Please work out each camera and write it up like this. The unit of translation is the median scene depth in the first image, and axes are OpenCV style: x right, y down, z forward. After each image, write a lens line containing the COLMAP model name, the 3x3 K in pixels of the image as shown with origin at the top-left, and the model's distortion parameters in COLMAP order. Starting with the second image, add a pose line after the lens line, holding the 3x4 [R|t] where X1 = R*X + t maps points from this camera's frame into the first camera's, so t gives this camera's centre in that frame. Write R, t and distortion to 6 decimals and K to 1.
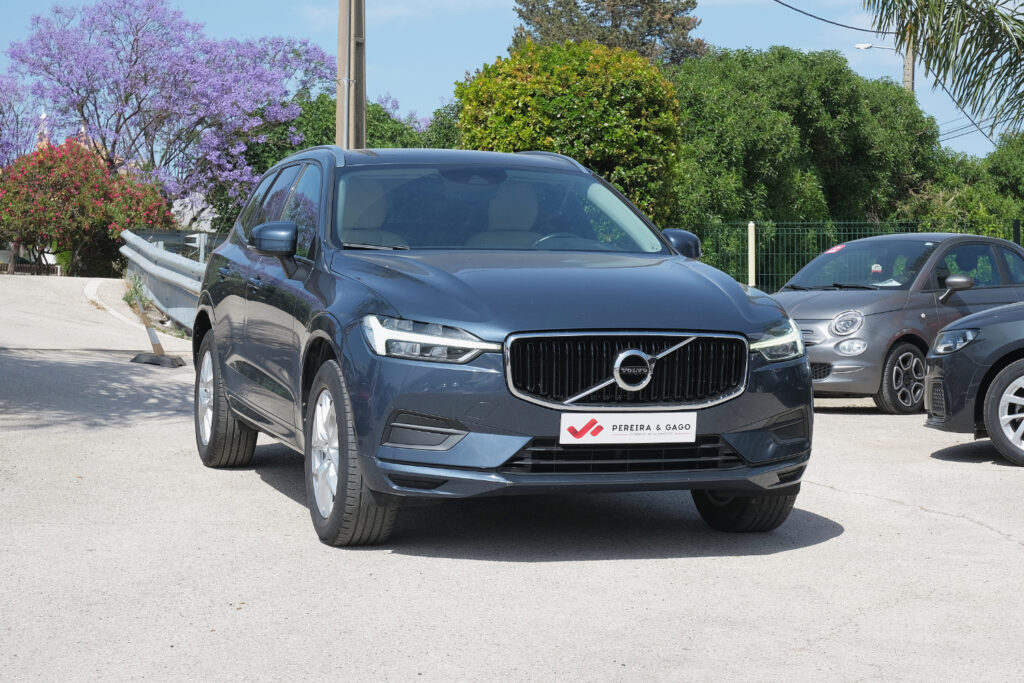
lens RADIAL K [[2029.1, 0, 539.9], [0, 2029.1, 339.1], [0, 0, 1]] dist [-0.061985, 0.105190]
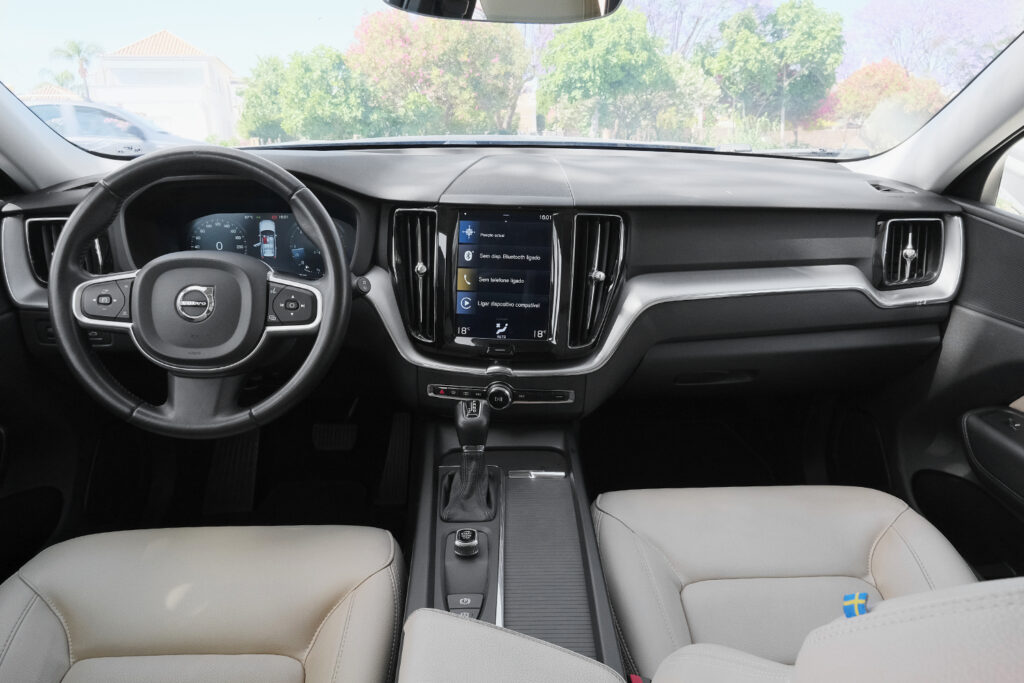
lens RADIAL K [[654.9, 0, 512.0], [0, 654.9, 341.5], [0, 0, 1]] dist [-0.001890, 0.000653]
pose [[0.761903, 0.145434, -0.631152, -0.136172], [0.036236, 0.963367, 0.265729, -0.036037], [0.646676, -0.225330, 0.728722, 0.502944]]
